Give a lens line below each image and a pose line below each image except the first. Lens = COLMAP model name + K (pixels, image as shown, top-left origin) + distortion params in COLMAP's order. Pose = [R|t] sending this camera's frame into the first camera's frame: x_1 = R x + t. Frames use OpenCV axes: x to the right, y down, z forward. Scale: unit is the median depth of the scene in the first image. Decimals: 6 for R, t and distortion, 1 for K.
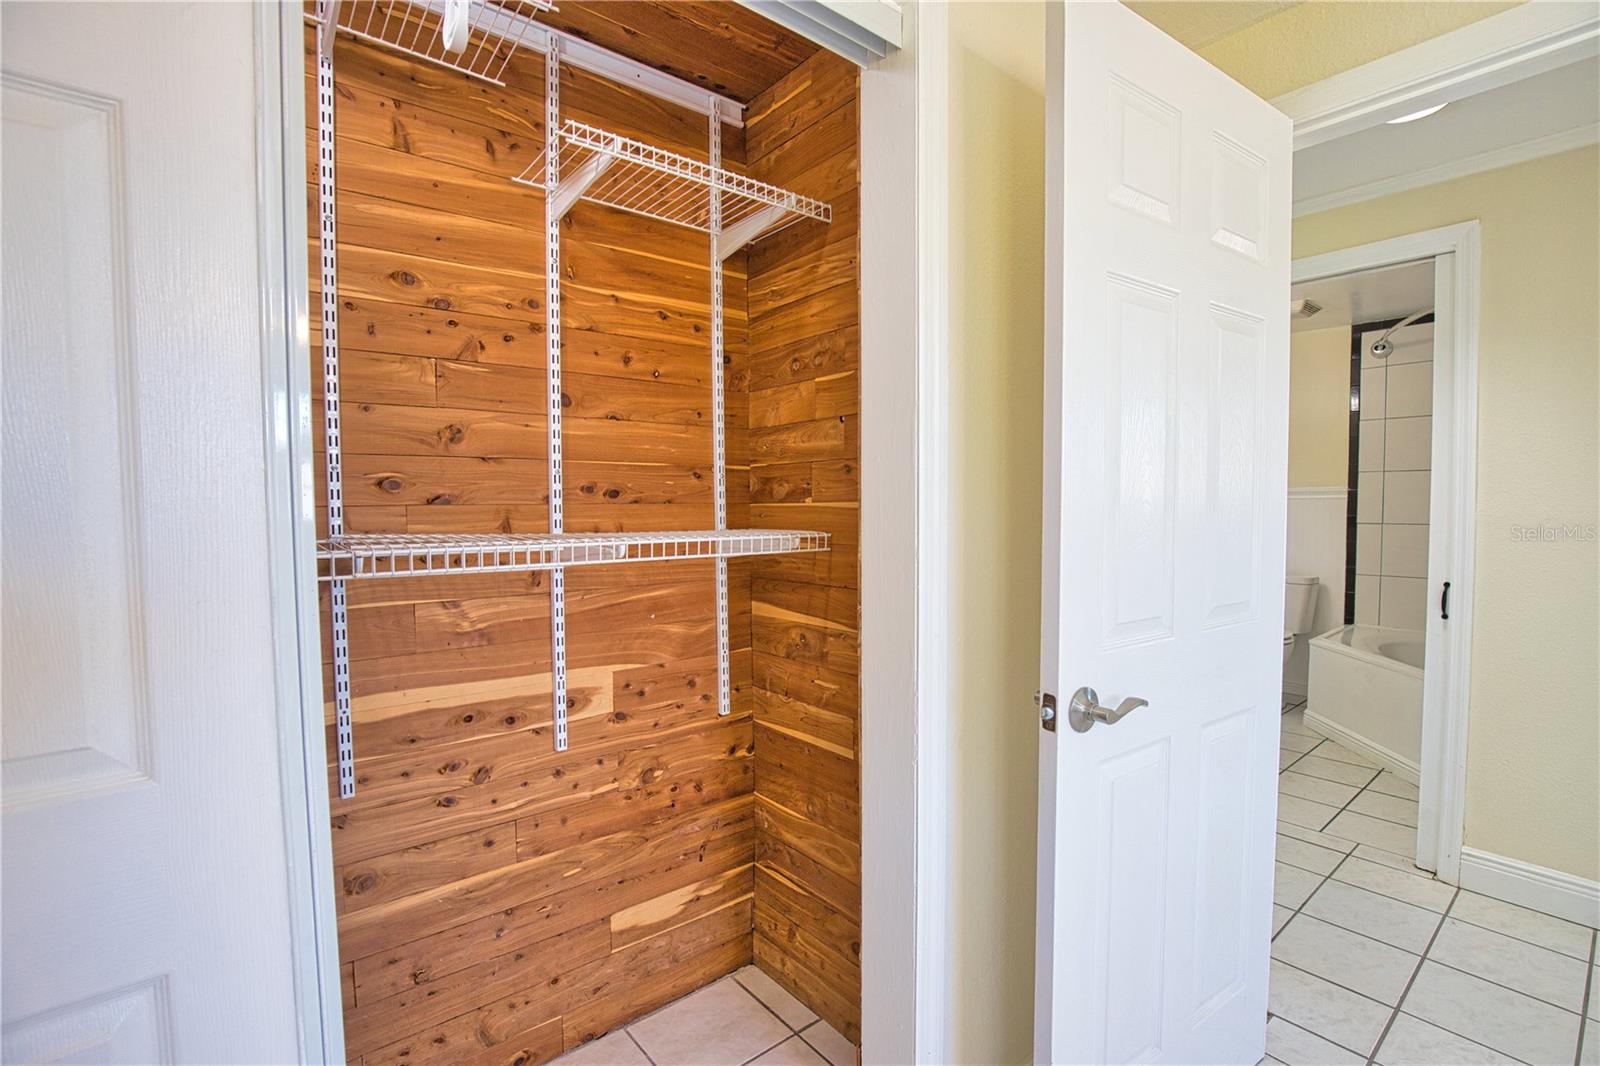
lens RADIAL K [[747.1, 0, 800.0], [0, 747.1, 542.0], [0, 0, 1]] dist [-0.029464, 0.001071]
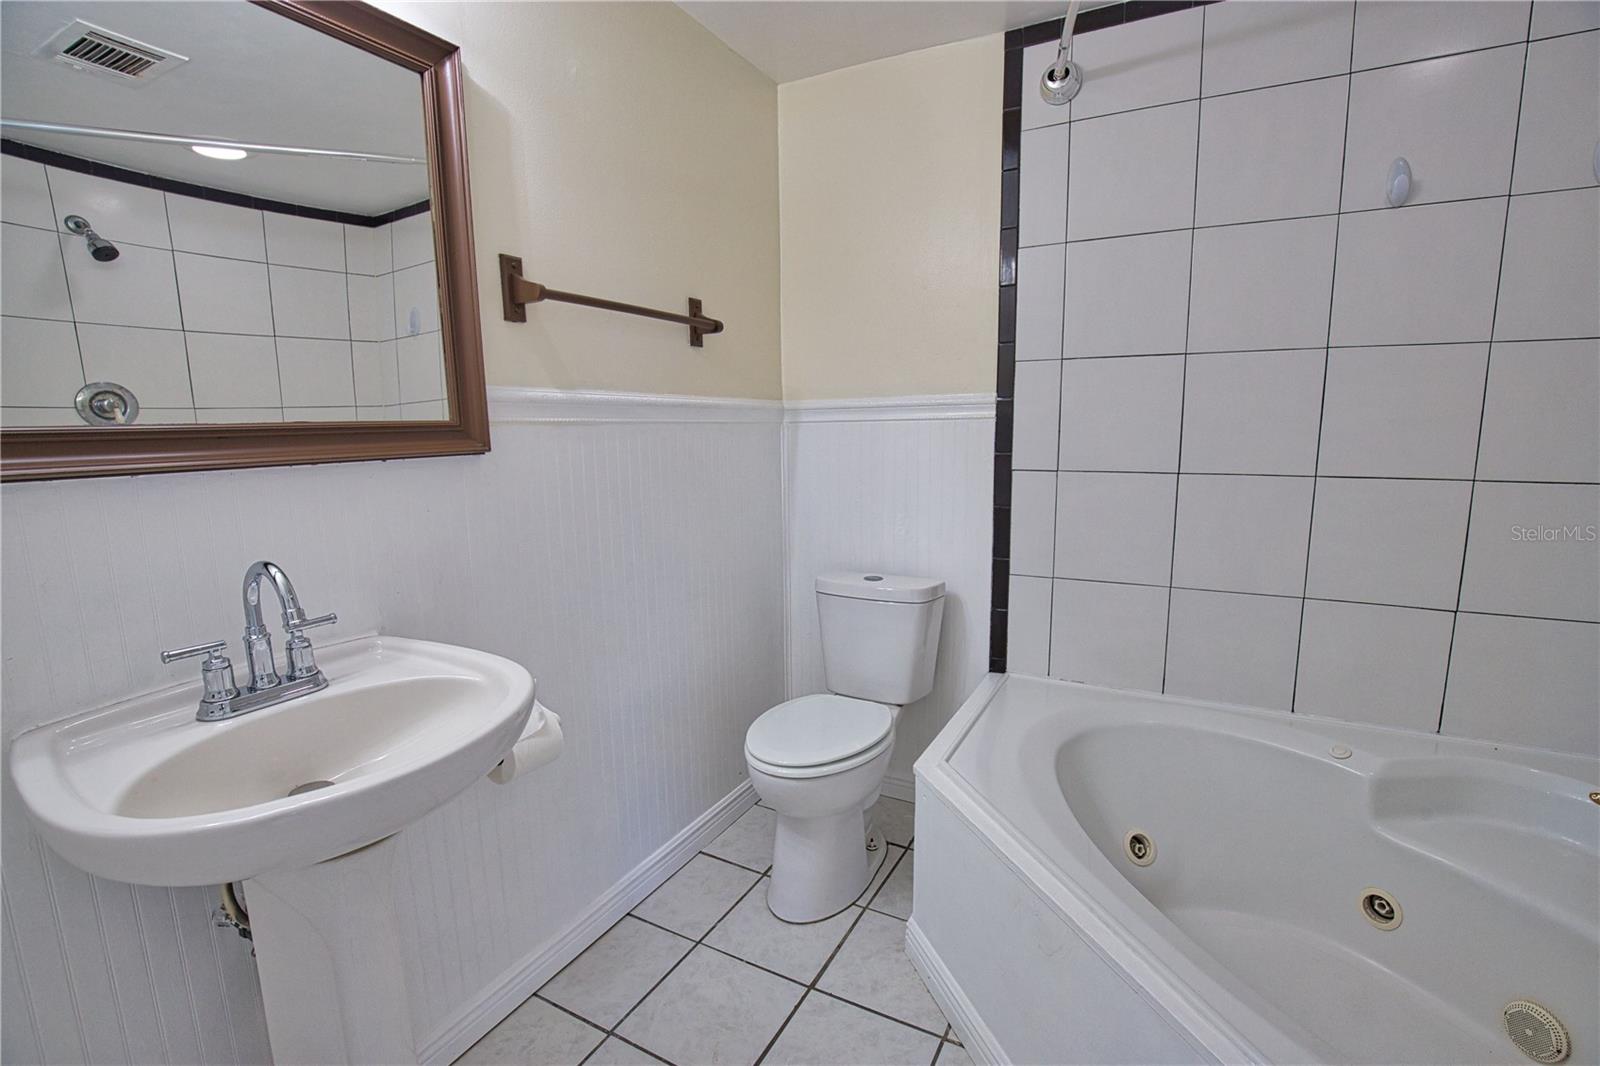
lens RADIAL K [[760.9, 0, 806.7], [0, 760.9, 543.7], [0, 0, 1]] dist [-0.029095, 0.001394]
pose [[0.925720, -0.067485, 0.372141, 0.445238], [0.025503, 0.992851, 0.116607, -0.038887], [-0.377350, -0.098455, 0.920822, 0.588175]]
